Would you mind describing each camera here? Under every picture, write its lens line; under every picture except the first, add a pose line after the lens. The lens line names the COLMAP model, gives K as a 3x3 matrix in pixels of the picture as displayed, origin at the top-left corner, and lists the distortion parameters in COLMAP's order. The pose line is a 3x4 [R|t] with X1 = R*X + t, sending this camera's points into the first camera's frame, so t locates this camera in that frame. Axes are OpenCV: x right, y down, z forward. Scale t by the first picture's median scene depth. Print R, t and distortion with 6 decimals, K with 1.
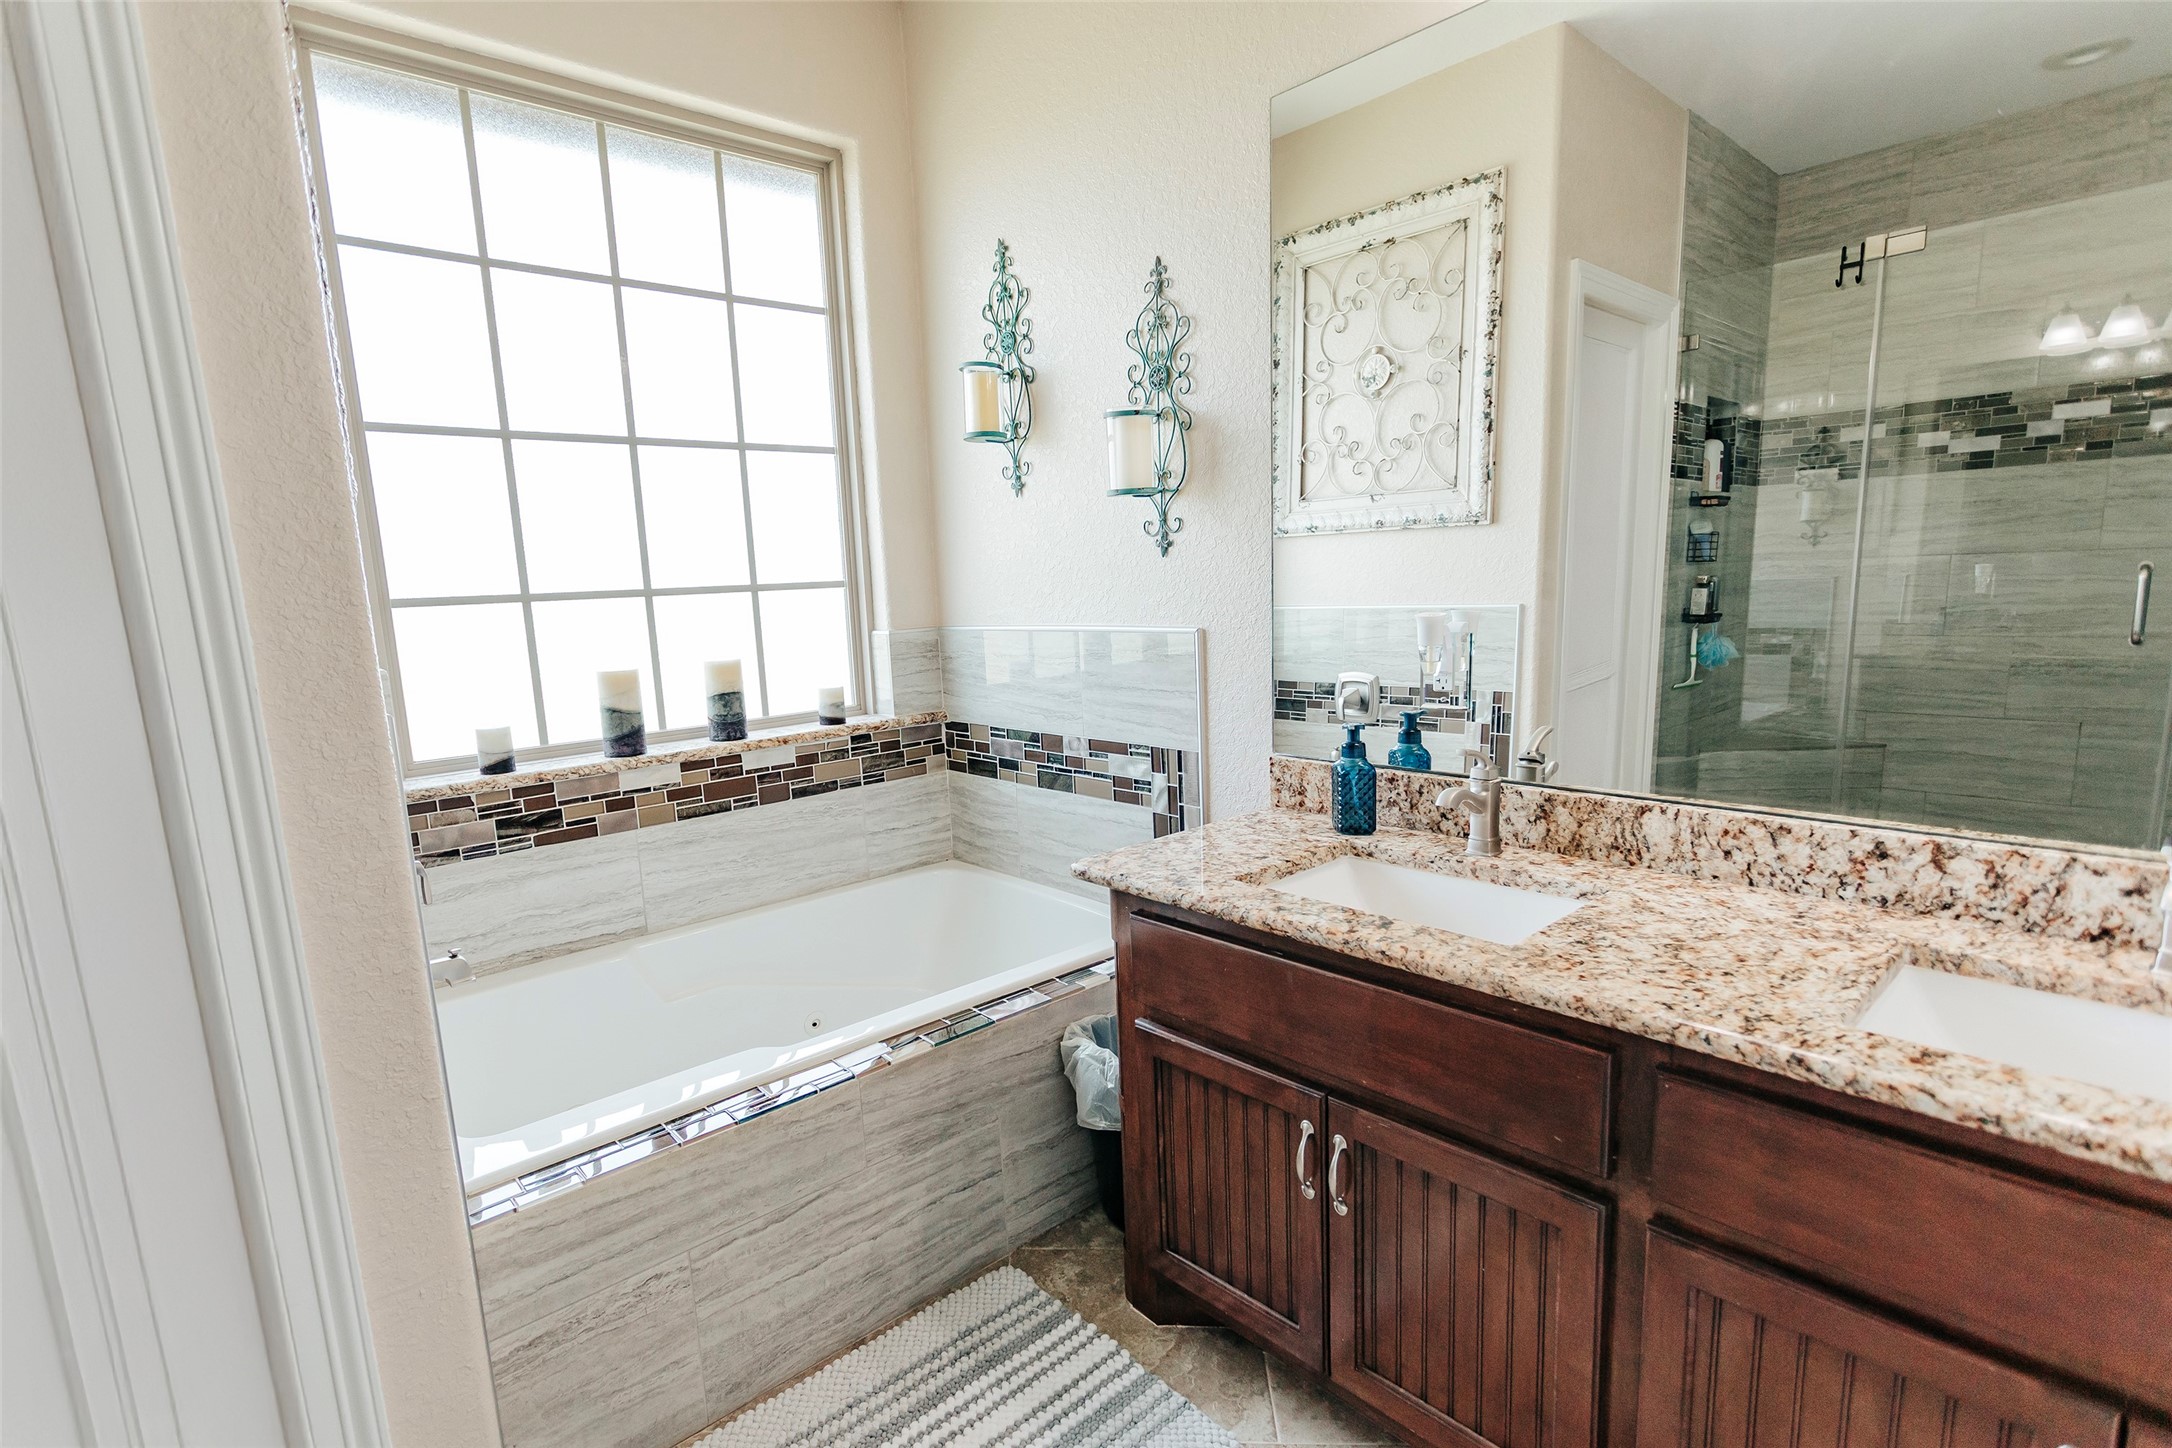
lens RADIAL K [[1050.2, 0, 1091.9], [0, 1050.2, 748.9], [0, 0, 1]] dist [-0.013181, 0.000935]
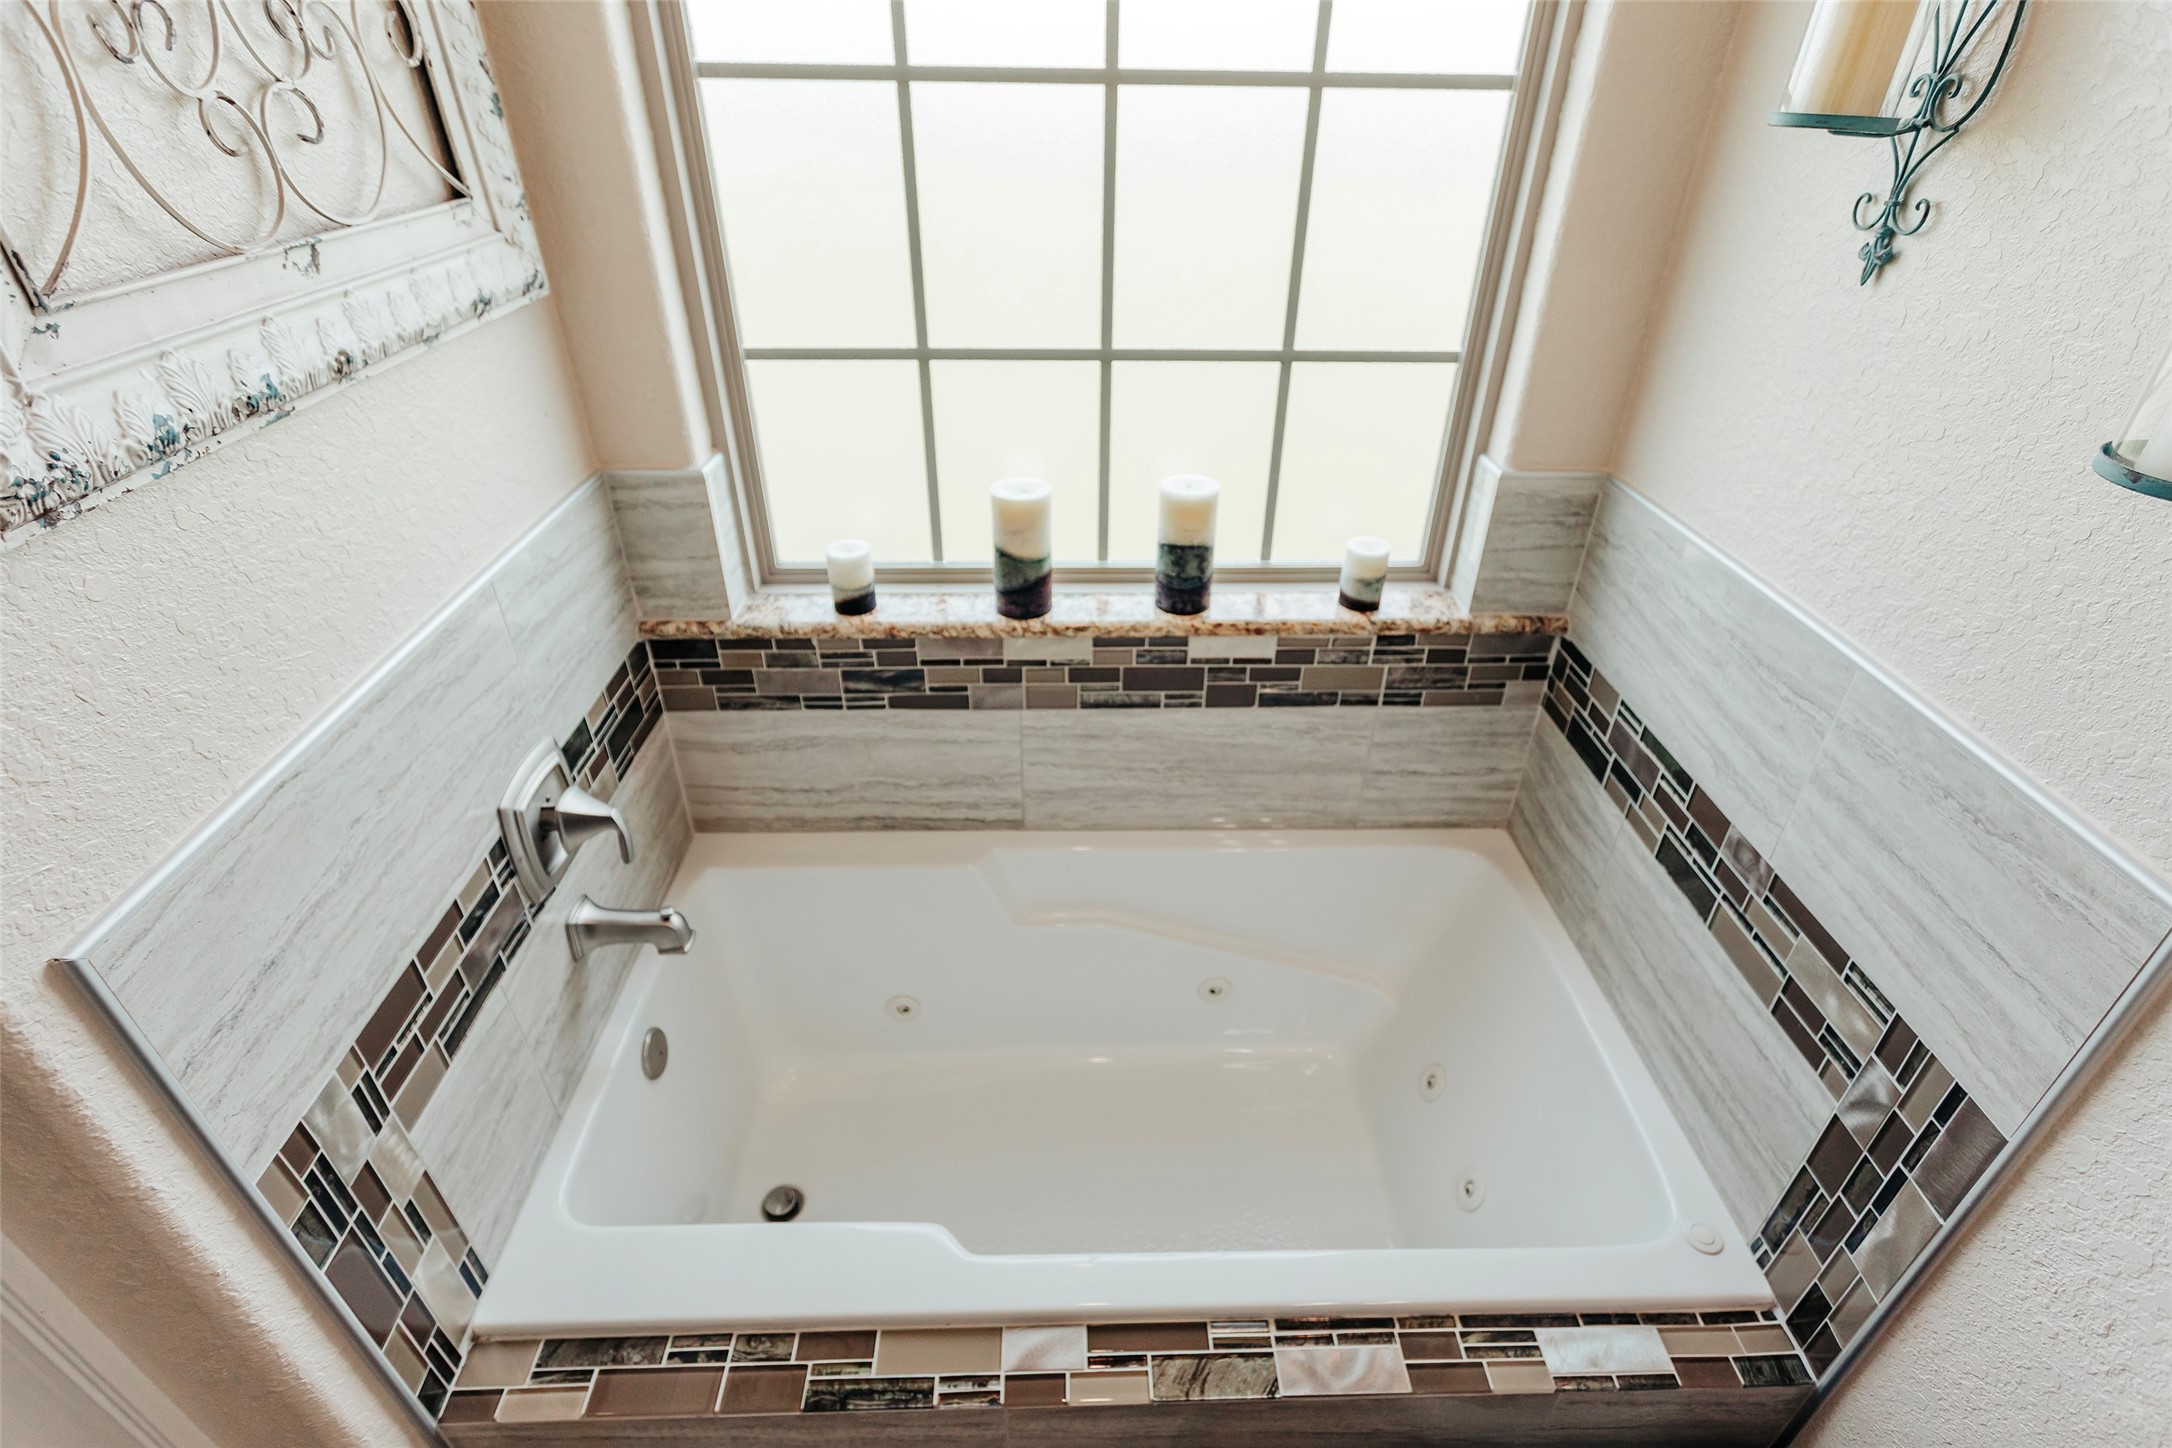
lens RADIAL K [[1050.2, 0, 1091.9], [0, 1050.2, 748.9], [0, 0, 1]] dist [-0.013181, 0.000935]
pose [[0.751290, 0.406883, -0.519625, -0.013074], [-0.154622, 0.873947, 0.460770, -0.225372], [0.641604, -0.265826, 0.719500, 0.477911]]
